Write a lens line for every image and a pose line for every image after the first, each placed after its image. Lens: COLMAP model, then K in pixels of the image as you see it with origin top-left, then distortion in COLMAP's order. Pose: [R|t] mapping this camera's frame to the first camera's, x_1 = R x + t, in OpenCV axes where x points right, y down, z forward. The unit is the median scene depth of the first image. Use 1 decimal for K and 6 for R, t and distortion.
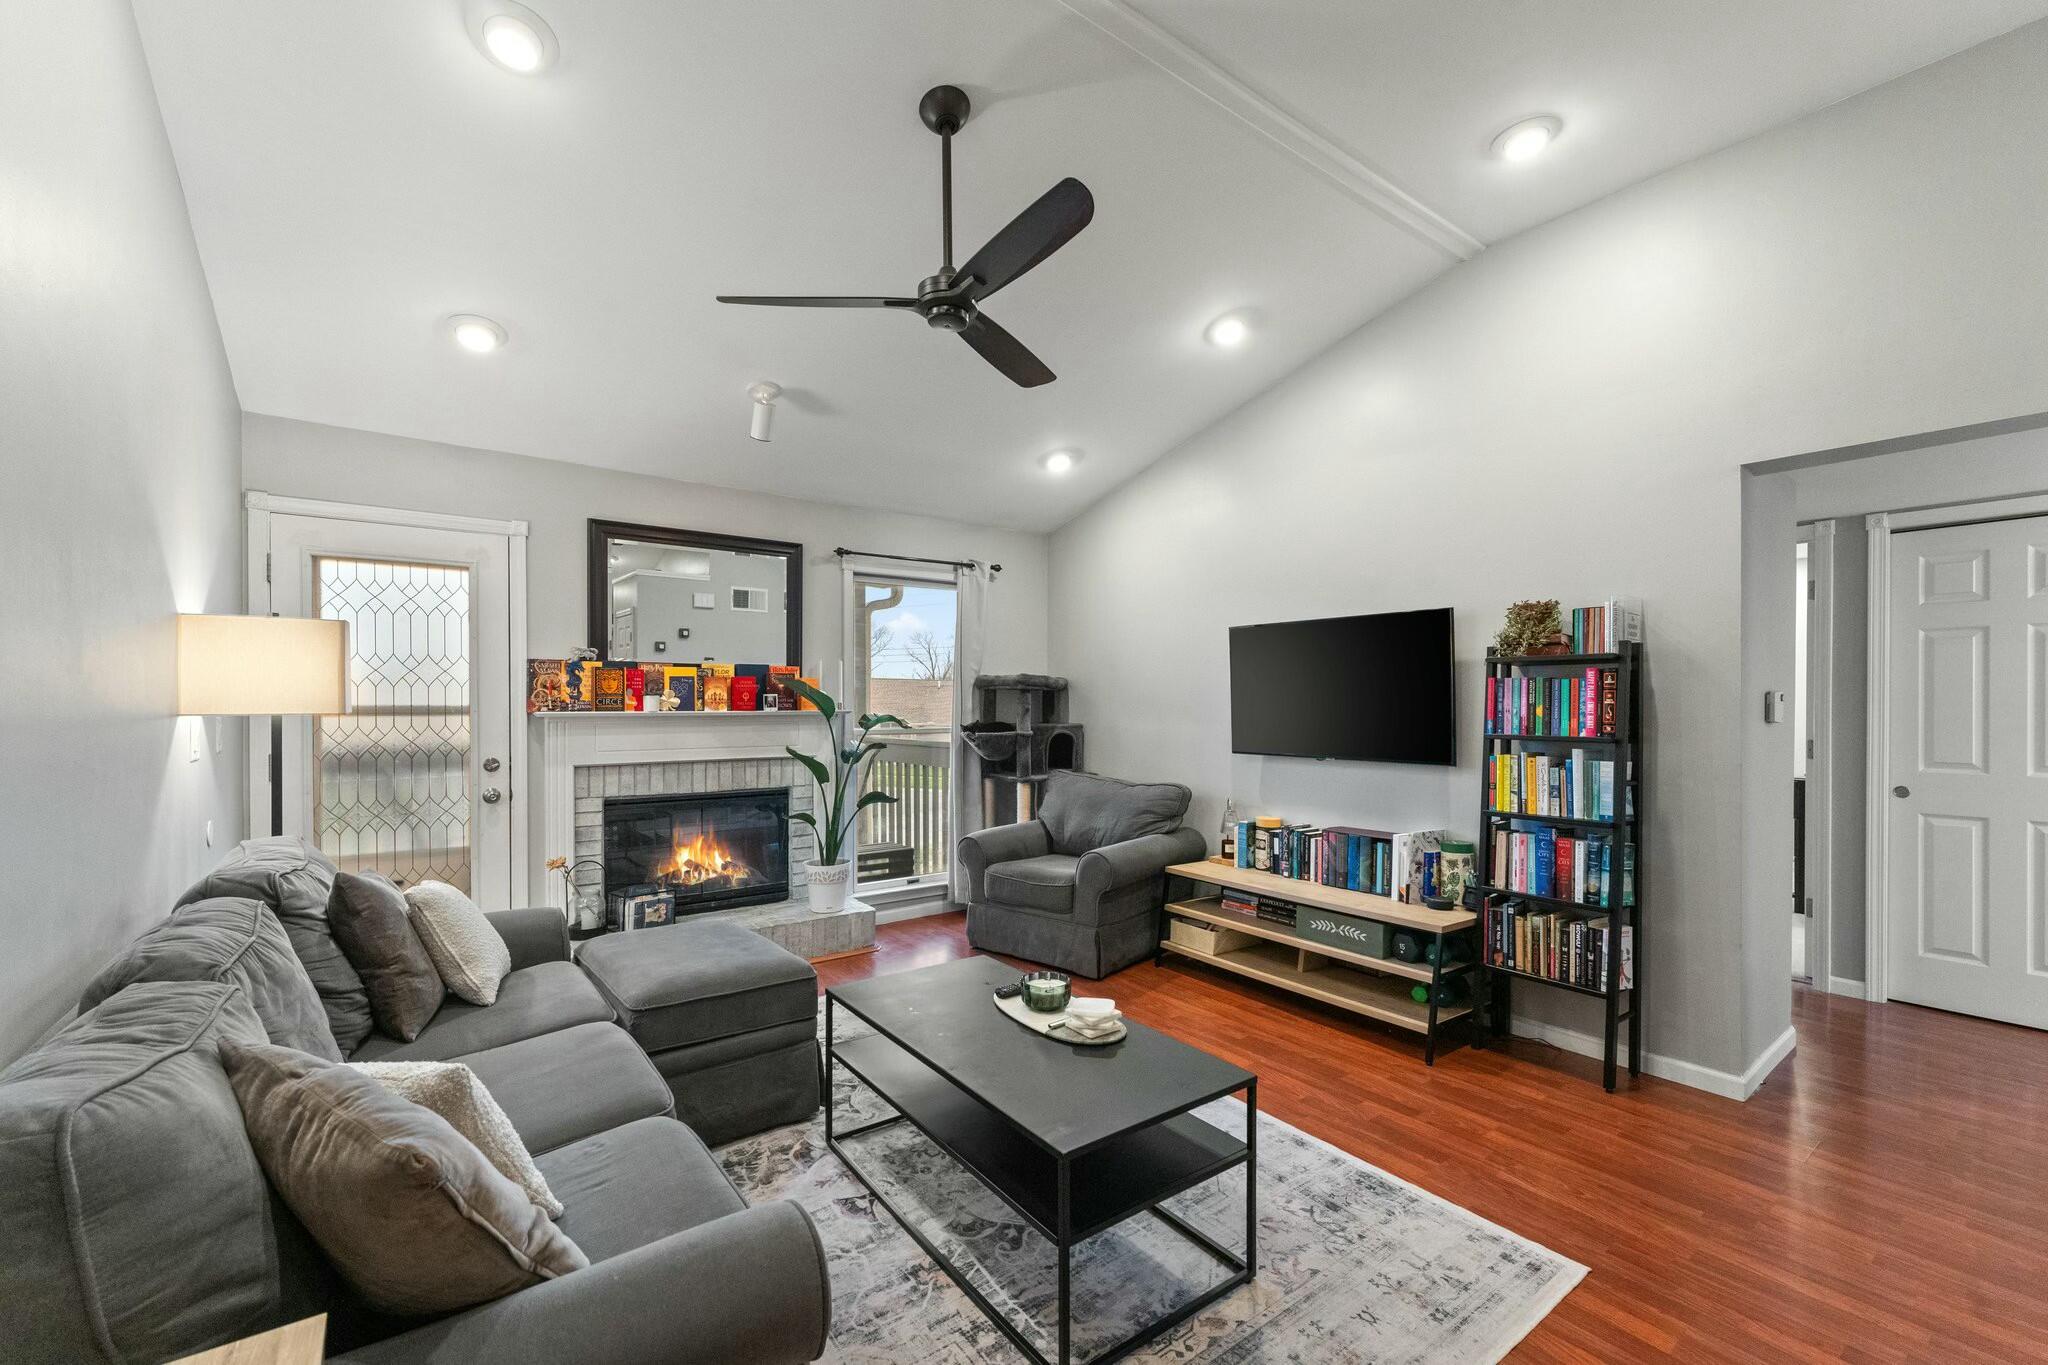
lens RADIAL K [[823.8, 0, 1013.8], [0, 823.8, 702.4], [0, 0, 1]] dist [-0.000721, 0.000316]
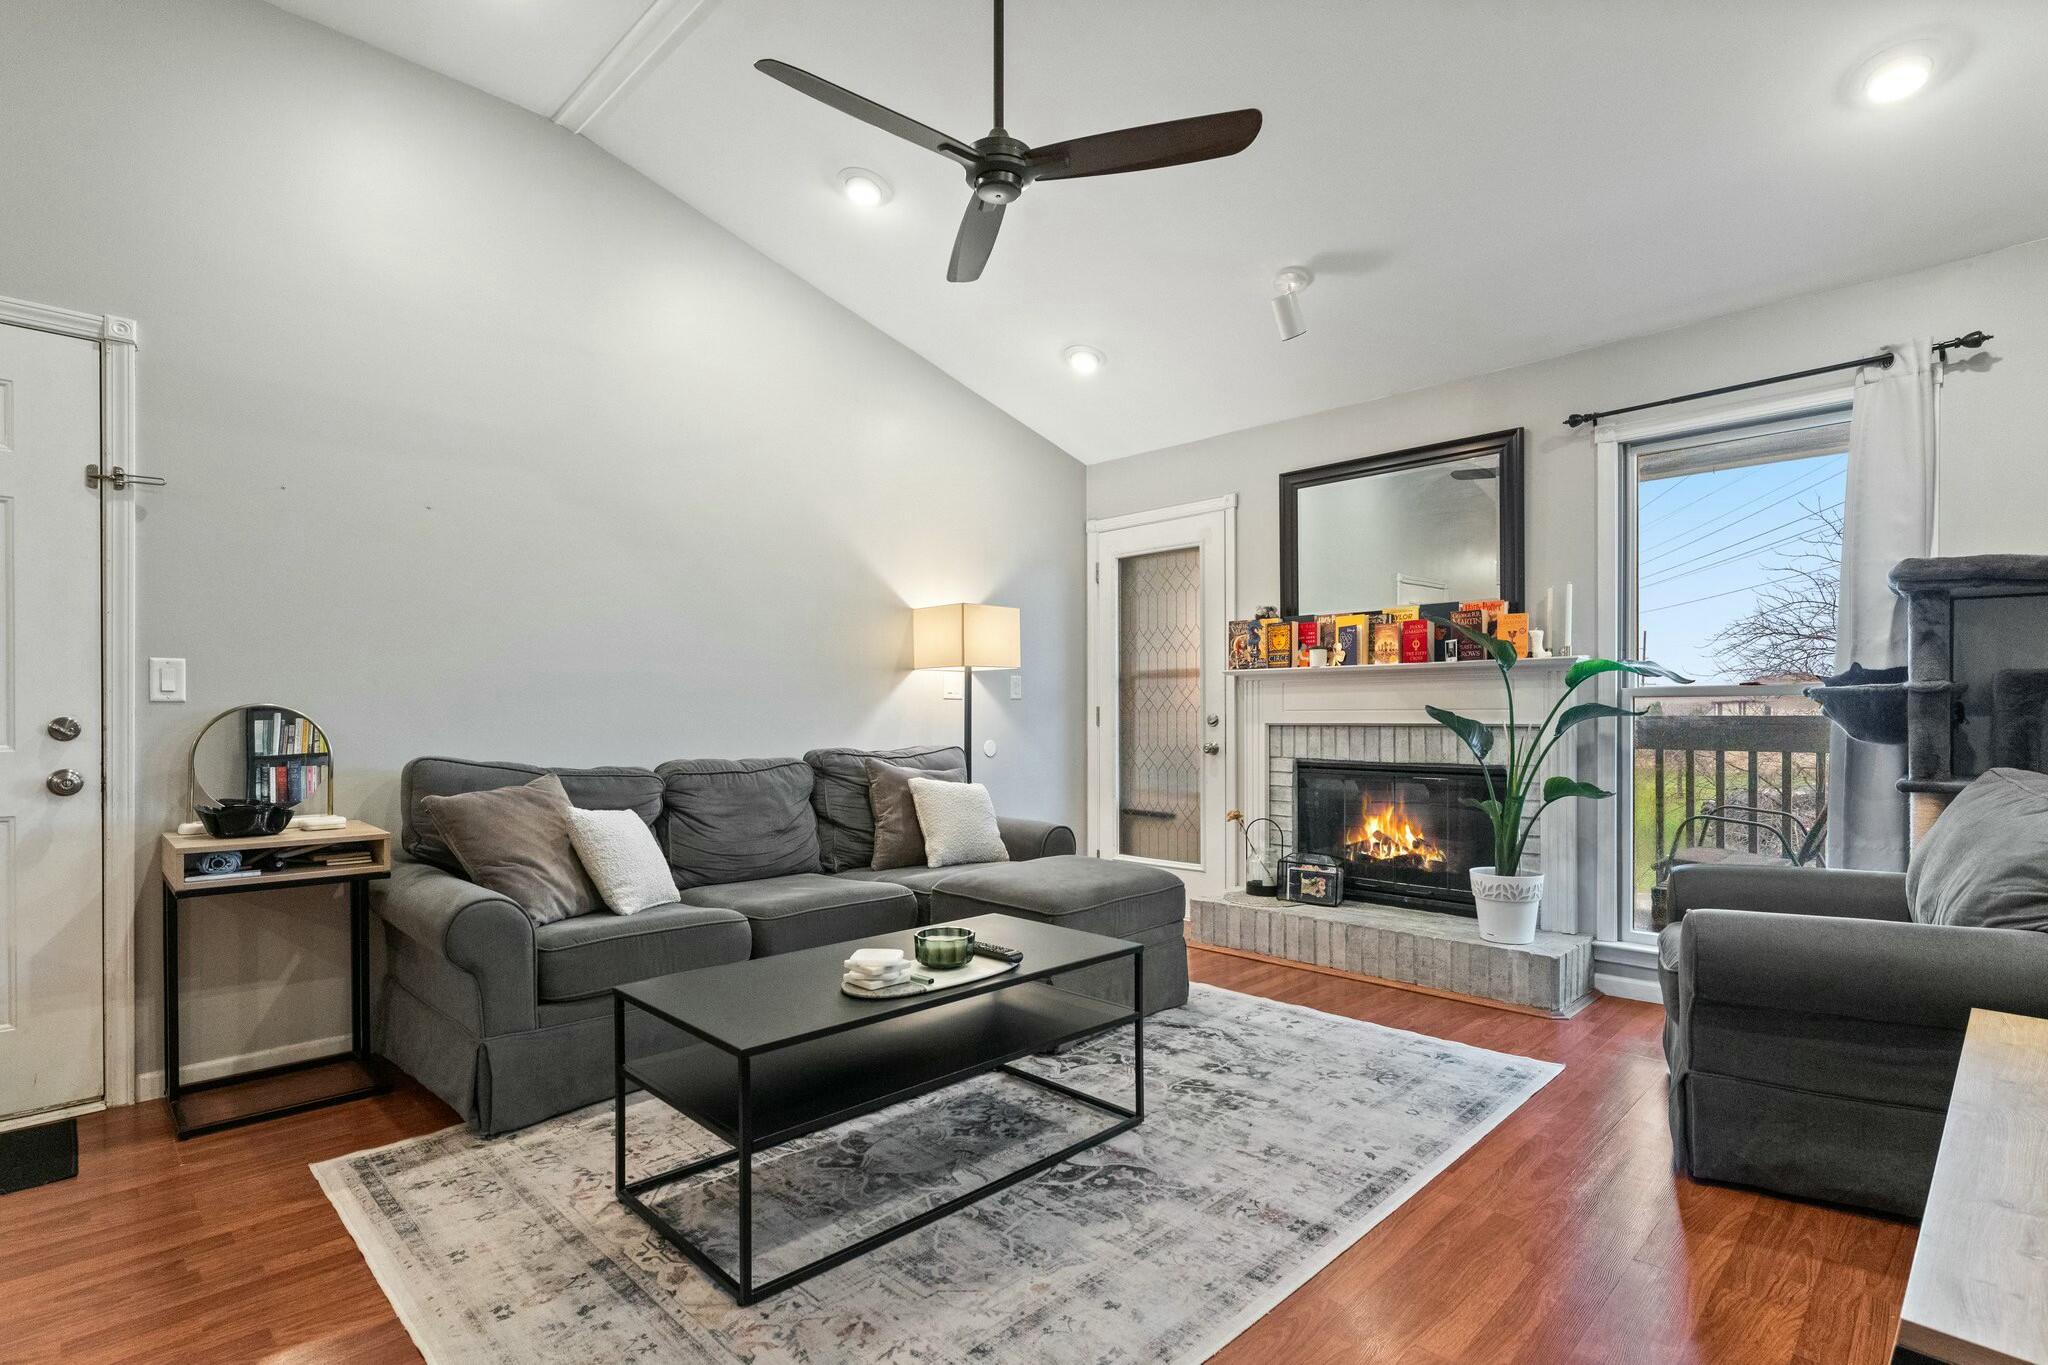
lens RADIAL K [[971.3, 0, 1048.5], [0, 971.3, 715.6], [0, 0, 1]] dist [-0.004456, -0.000403]
pose [[0.178867, 0.000189, -0.983873, 0.566500], [0.006973, 0.999975, 0.001460, 0.060952], [0.983849, -0.007121, 0.178861, 0.508071]]
